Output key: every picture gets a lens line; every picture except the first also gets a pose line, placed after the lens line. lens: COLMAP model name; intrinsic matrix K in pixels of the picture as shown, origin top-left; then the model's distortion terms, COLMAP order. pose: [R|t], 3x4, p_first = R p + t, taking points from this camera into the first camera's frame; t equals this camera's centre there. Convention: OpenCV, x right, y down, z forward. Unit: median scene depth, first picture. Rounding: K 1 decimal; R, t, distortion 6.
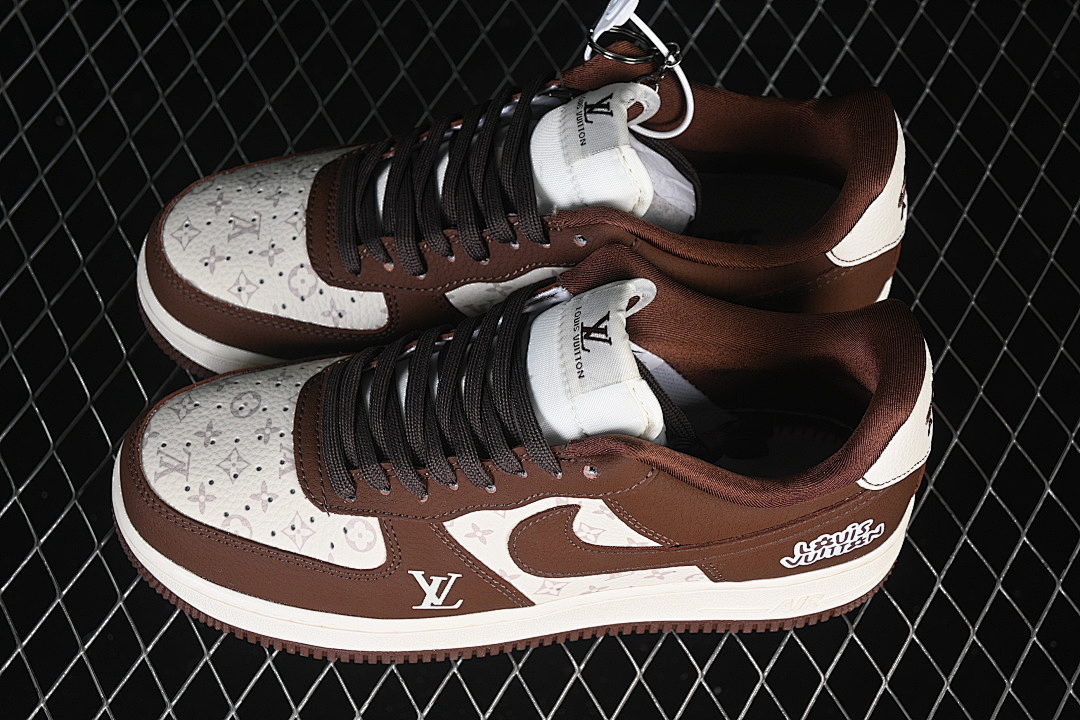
lens RADIAL K [[2396.4, 0, 538.0], [0, 2396.4, 359.9], [0, 0, 1]] dist [0.017375, 0.000000]
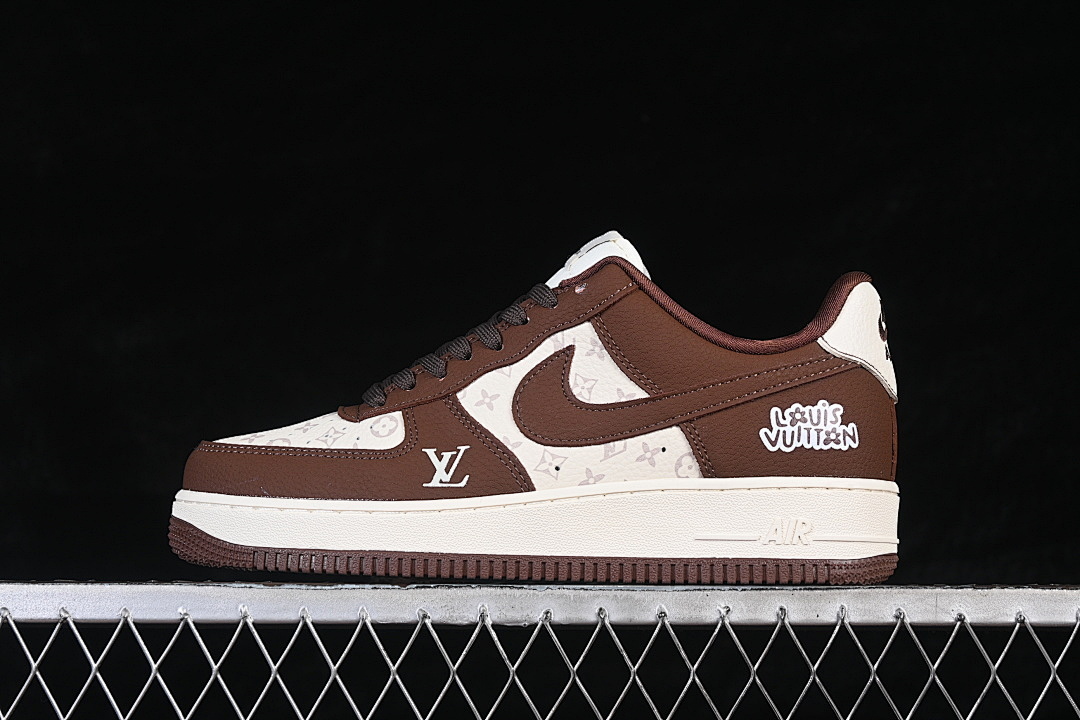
lens RADIAL K [[2396.4, 0, 541.3], [0, 2396.4, 363.7], [0, 0, 1]] dist [0.017375, 0.000000]
pose [[0.992793, -0.032325, -0.115400, 0.129350], [-0.087745, 0.459811, -0.883671, 1.043189], [0.081626, 0.887428, 0.453661, 0.467262]]
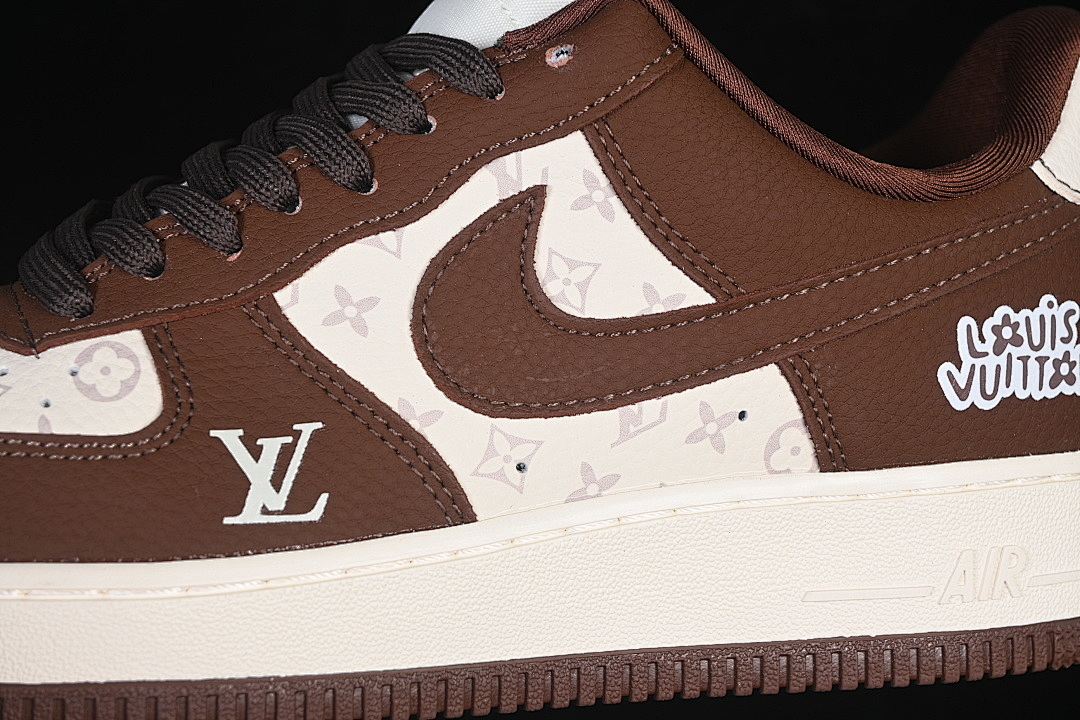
lens RADIAL K [[2396.4, 0, 542.3], [0, 2396.4, 360.8], [0, 0, 1]] dist [0.017375, 0.000000]
pose [[0.979589, -0.050616, 0.194533, -0.081632], [0.183108, 0.623952, -0.759708, 0.456569], [-0.082926, 0.779822, 0.620485, 0.685256]]
